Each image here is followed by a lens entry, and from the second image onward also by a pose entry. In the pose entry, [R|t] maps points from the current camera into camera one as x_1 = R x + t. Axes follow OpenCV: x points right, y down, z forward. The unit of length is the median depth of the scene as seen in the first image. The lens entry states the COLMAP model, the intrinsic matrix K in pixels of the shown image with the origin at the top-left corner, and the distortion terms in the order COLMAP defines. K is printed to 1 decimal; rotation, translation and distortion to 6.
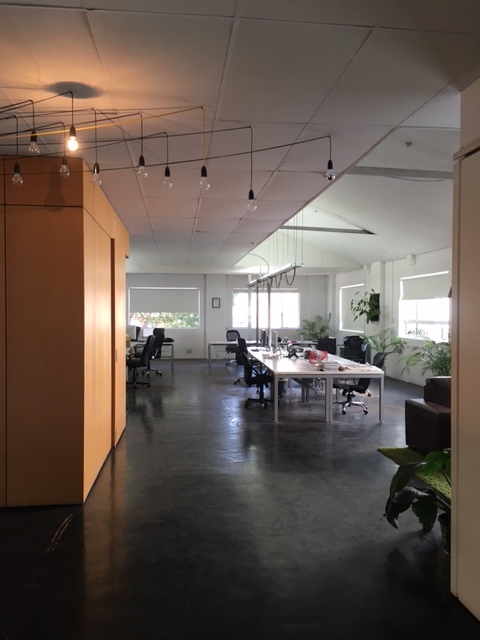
lens RADIAL K [[537.5, 0, 240.0], [0, 537.5, 320.0], [0, 0, 1]] dist [0.069737, -0.087864]
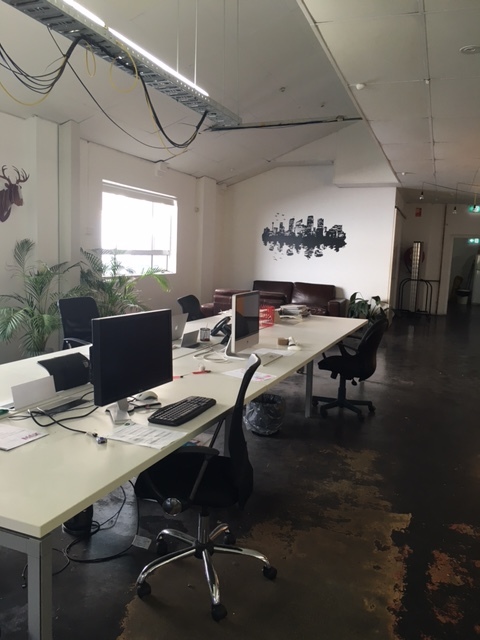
lens RADIAL K [[537.5, 0, 240.0], [0, 537.5, 320.0], [0, 0, 1]] dist [0.069737, -0.087864]
pose [[-0.887701, -0.095663, 0.450372, -0.076990], [-0.034818, 0.989324, 0.141513, -0.008167], [-0.459102, 0.109940, -0.881555, 1.075126]]
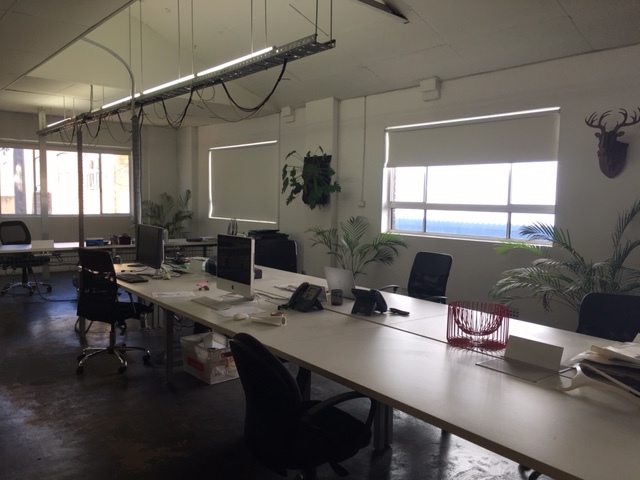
lens RADIAL K [[537.5, 0, 320.0], [0, 537.5, 240.0], [0, 0, 1]] dist [0.069737, -0.087864]
pose [[0.833136, -0.034058, 0.552019, -0.068045], [-0.005761, 0.997514, 0.070238, -0.000449], [-0.553039, -0.061698, 0.830868, 0.553736]]
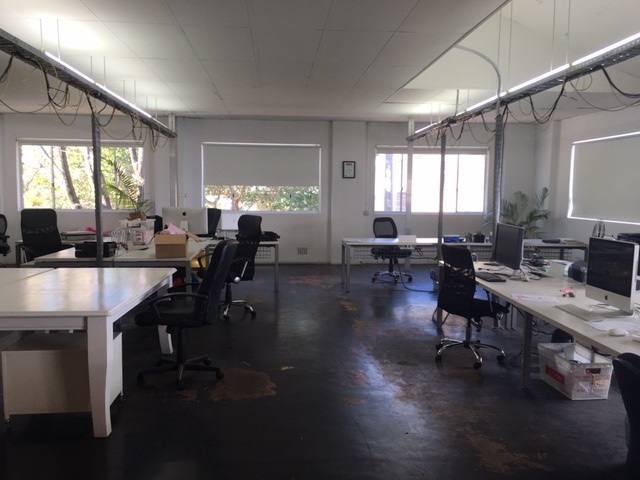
lens RADIAL K [[537.5, 0, 320.0], [0, 537.5, 240.0], [0, 0, 1]] dist [0.069737, -0.087864]
pose [[0.999375, 0.010158, -0.033854, -0.076163], [-0.007500, 0.996947, 0.077720, -0.001059], [0.034540, -0.077417, 0.996400, 0.557026]]
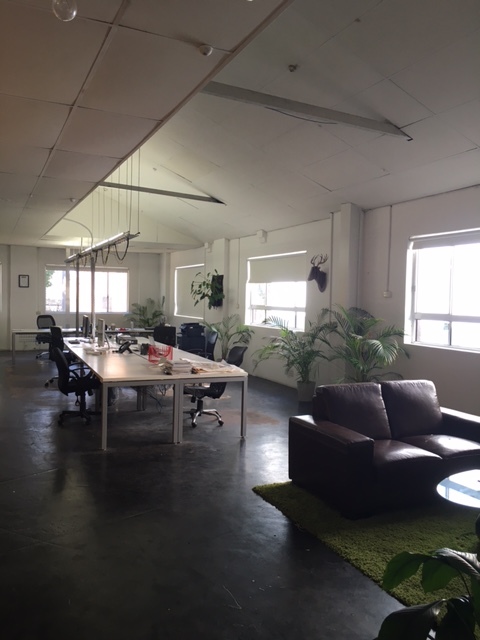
lens RADIAL K [[537.5, 0, 240.0], [0, 537.5, 320.0], [0, 0, 1]] dist [0.069737, -0.087864]
pose [[0.947734, 0.003740, 0.319040, 0.005237], [-0.013690, 0.999487, 0.028949, -0.001789], [-0.318768, -0.031804, 0.947299, 0.165388]]
